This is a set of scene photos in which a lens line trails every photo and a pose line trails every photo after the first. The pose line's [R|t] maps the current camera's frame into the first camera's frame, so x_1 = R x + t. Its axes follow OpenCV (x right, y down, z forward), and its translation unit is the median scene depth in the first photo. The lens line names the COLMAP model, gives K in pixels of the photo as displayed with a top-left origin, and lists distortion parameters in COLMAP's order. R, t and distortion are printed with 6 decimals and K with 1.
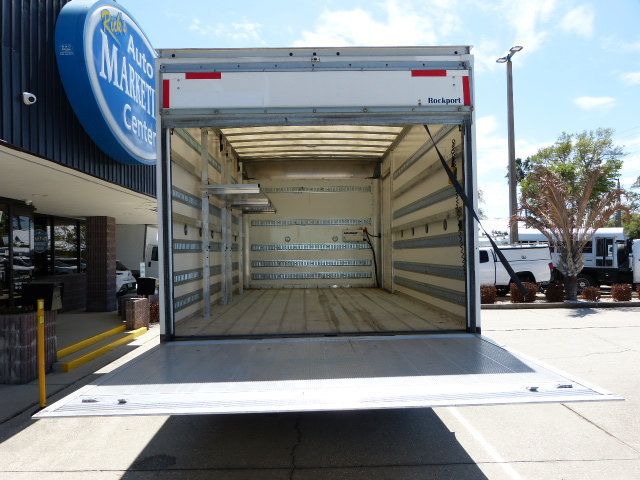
lens RADIAL K [[478.4, 0, 319.9], [0, 478.4, 245.0], [0, 0, 1]] dist [-0.039067, 0.031298]
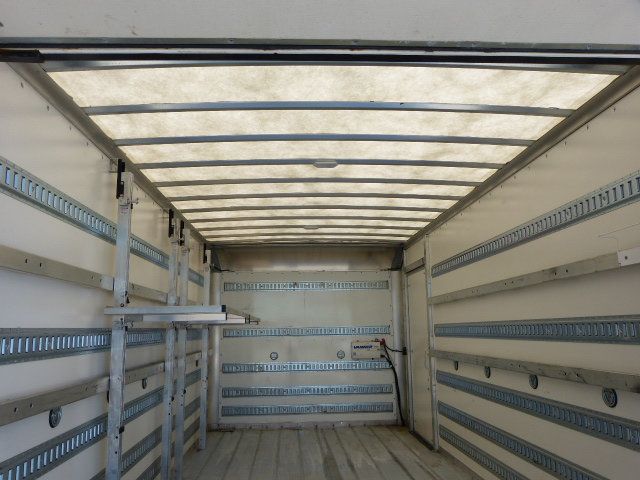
lens RADIAL K [[478.4, 0, 317.1], [0, 478.4, 242.9], [0, 0, 1]] dist [-0.039067, 0.031298]
pose [[0.999604, 0.003003, 0.027979, -0.027551], [0.001599, 0.986624, -0.163002, -0.071043], [-0.028094, 0.162983, 0.986229, 0.313756]]
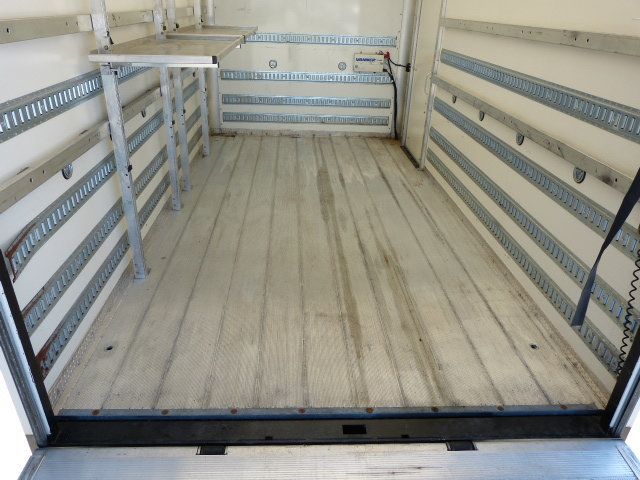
lens RADIAL K [[478.4, 0, 320.1], [0, 478.4, 244.2], [0, 0, 1]] dist [-0.039067, 0.031298]
pose [[0.998555, 0.034454, 0.041243, -0.022532], [-0.049739, 0.883128, 0.466489, -0.121237], [-0.020351, -0.467866, 0.883565, 0.314799]]
